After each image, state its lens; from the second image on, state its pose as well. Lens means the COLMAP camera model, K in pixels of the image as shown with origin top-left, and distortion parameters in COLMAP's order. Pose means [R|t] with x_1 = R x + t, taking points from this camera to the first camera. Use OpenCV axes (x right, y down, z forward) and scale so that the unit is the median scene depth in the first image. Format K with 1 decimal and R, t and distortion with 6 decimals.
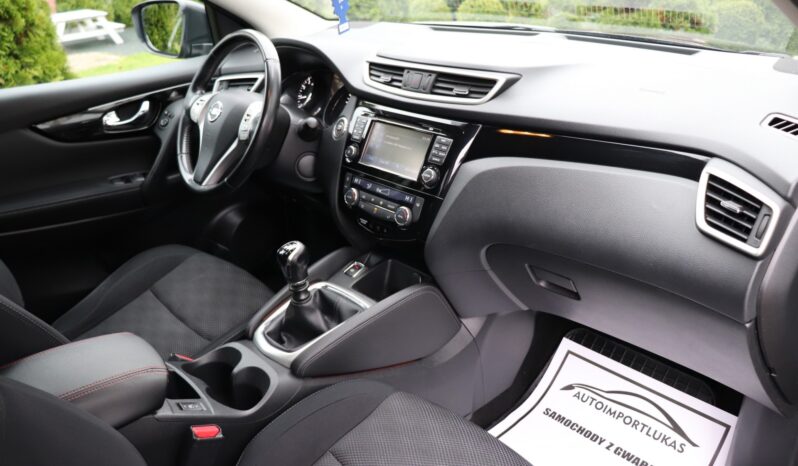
lens RADIAL K [[656.5, 0, 399.0], [0, 656.5, 233.0], [0, 0, 1]] dist [-0.199710, 0.189684]
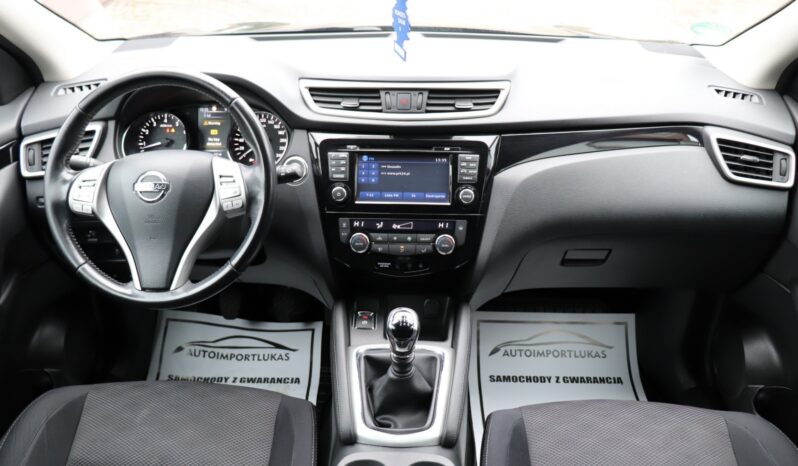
lens RADIAL K [[656.5, 0, 399.0], [0, 656.5, 233.0], [0, 0, 1]] dist [-0.199710, 0.189684]
pose [[0.693417, -0.287291, 0.660785, -0.640053], [0.261195, 0.954921, 0.141079, -0.186178], [-0.671528, 0.074767, 0.737197, 0.331863]]
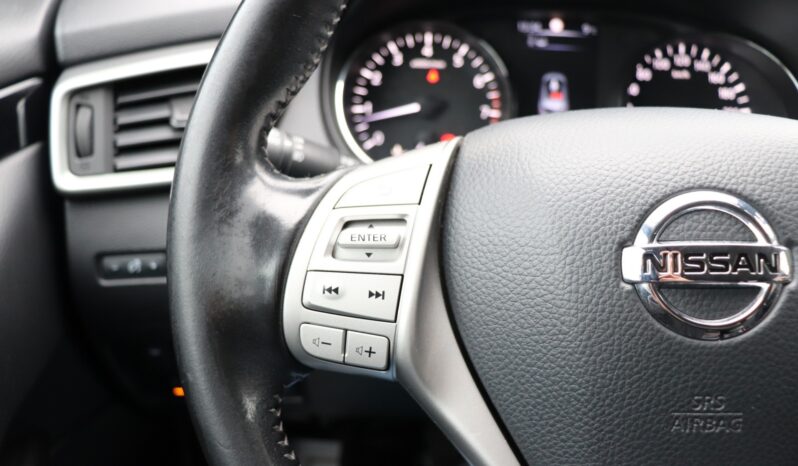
lens RADIAL K [[687.7, 0, 399.0], [0, 687.7, 233.0], [0, 0, 1]] dist [-0.135768, 0.099036]
pose [[0.707623, -0.265554, 0.654791, -0.490996], [0.245526, 0.961356, 0.124546, -0.259772], [-0.662560, 0.072637, 0.745478, 1.028482]]
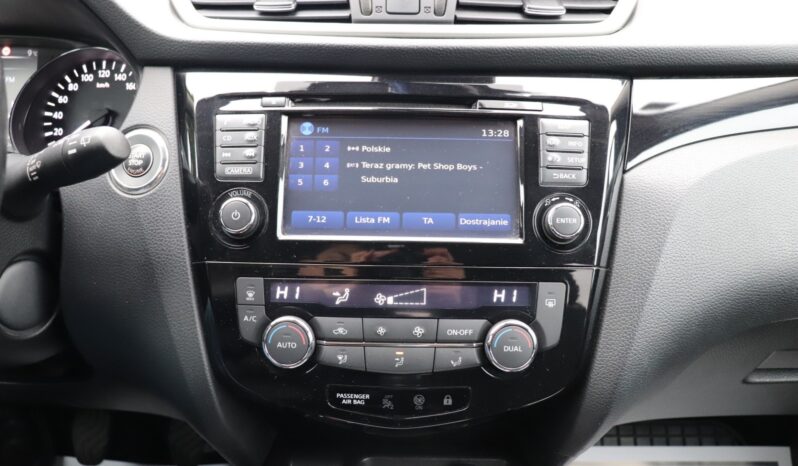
lens RADIAL K [[656.5, 0, 399.0], [0, 656.5, 233.0], [0, 0, 1]] dist [-0.199710, 0.189684]
pose [[0.680727, -0.205177, 0.703217, -0.268780], [0.260333, 0.965066, 0.029569, -0.109402], [-0.684717, 0.162943, 0.710361, 0.748626]]
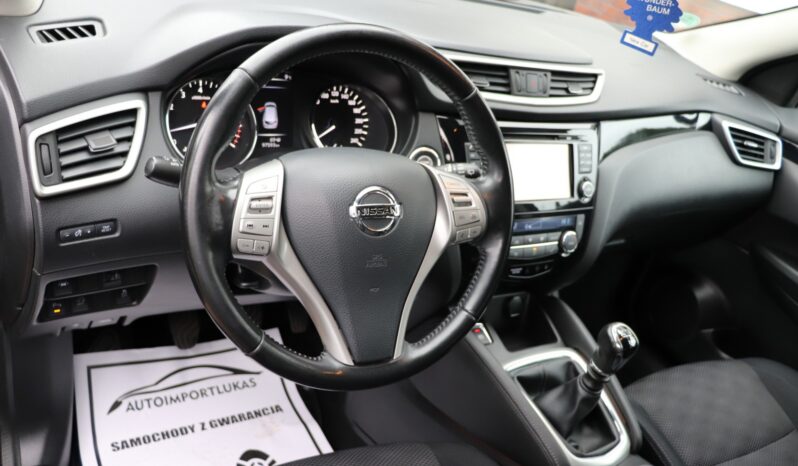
lens RADIAL K [[656.5, 0, 399.0], [0, 656.5, 233.0], [0, 0, 1]] dist [-0.199710, 0.189684]
pose [[0.212844, -0.394292, 0.893997, -0.792683], [0.178338, 0.915270, 0.361215, -0.380210], [-0.960673, 0.082551, 0.265127, 0.954464]]
